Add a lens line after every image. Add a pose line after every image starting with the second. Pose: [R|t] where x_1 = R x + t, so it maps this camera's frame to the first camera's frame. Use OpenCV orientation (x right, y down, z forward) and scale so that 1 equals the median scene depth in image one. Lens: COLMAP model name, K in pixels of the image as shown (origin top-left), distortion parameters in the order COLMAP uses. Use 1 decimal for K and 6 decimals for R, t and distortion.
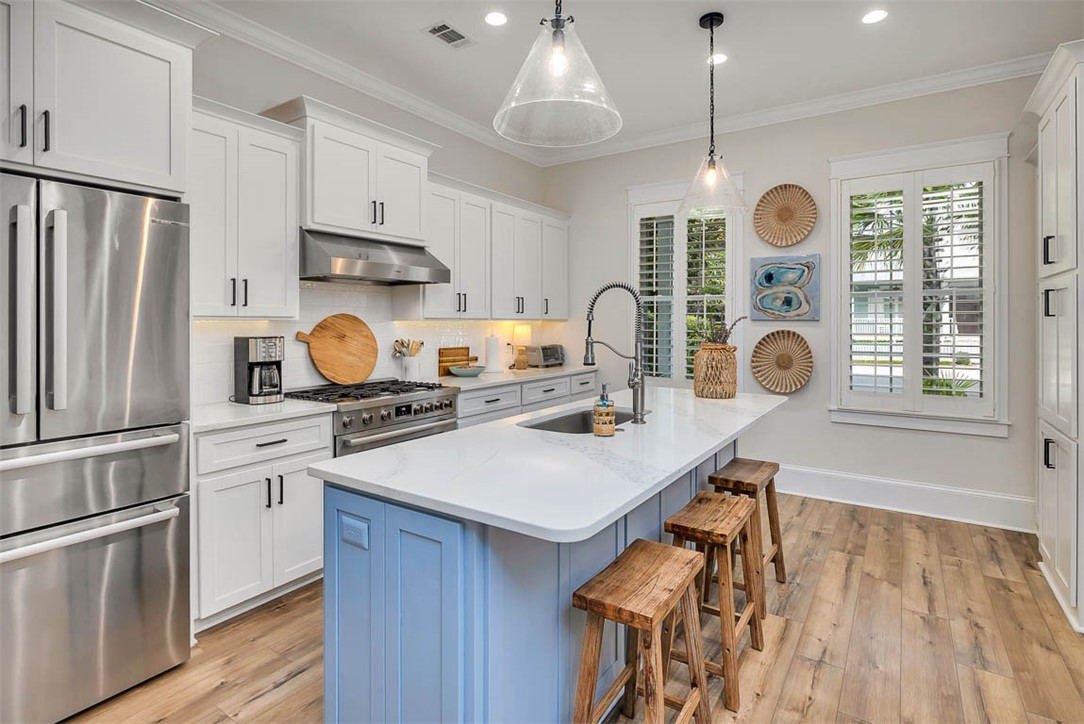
lens RADIAL K [[542.2, 0, 544.3], [0, 542.2, 322.5], [0, 0, 1]] dist [-0.002176, -0.000336]
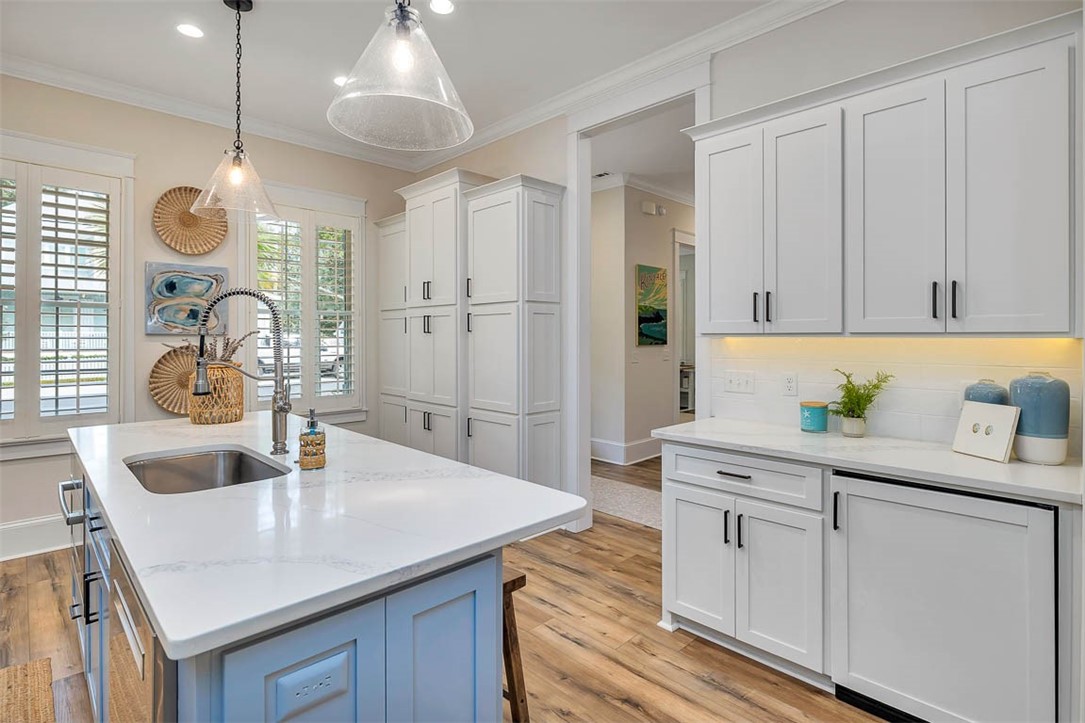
lens RADIAL K [[532.7, 0, 543.3], [0, 532.7, 333.9], [0, 0, 1]] dist [-0.002370, -0.000286]
pose [[0.210175, 0.004851, 0.977652, -0.317160], [0.000352, 0.999987, -0.005038, -0.000765], [-0.977664, 0.001403, 0.210171, 0.225576]]
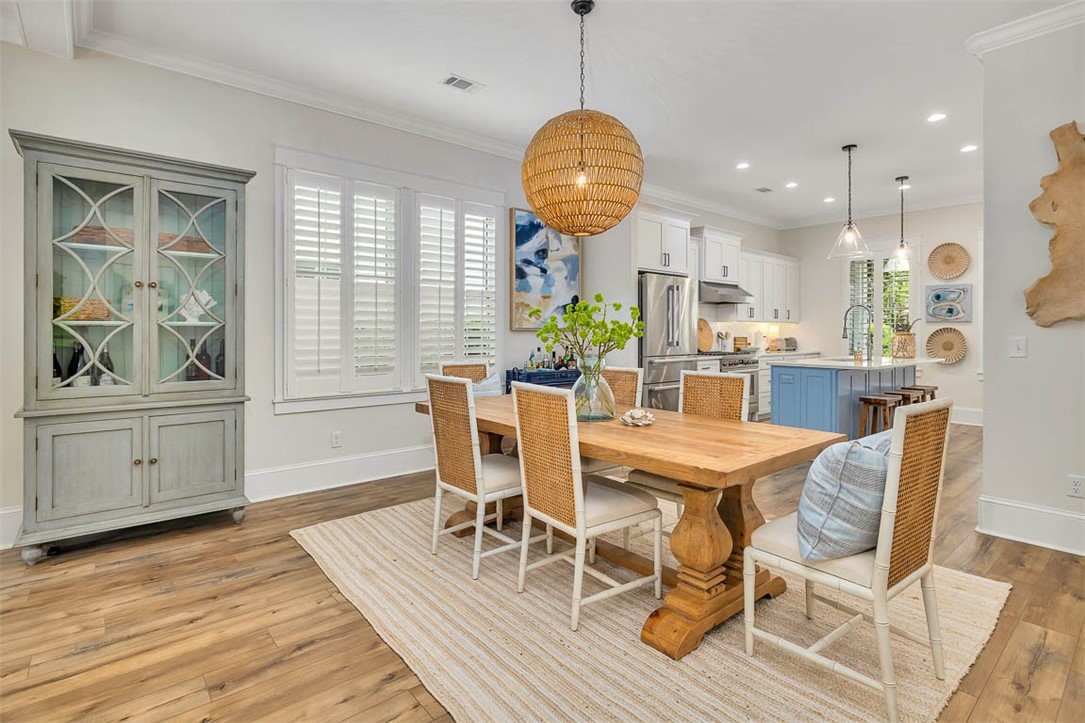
lens RADIAL K [[532.7, 0, 543.3], [0, 532.7, 333.9], [0, 0, 1]] dist [-0.002370, -0.000286]
pose [[0.961942, 0.004015, -0.273223, -0.336076], [-0.004313, 0.999991, -0.000489, 0.041336], [0.273219, 0.001649, 0.961950, -0.989503]]
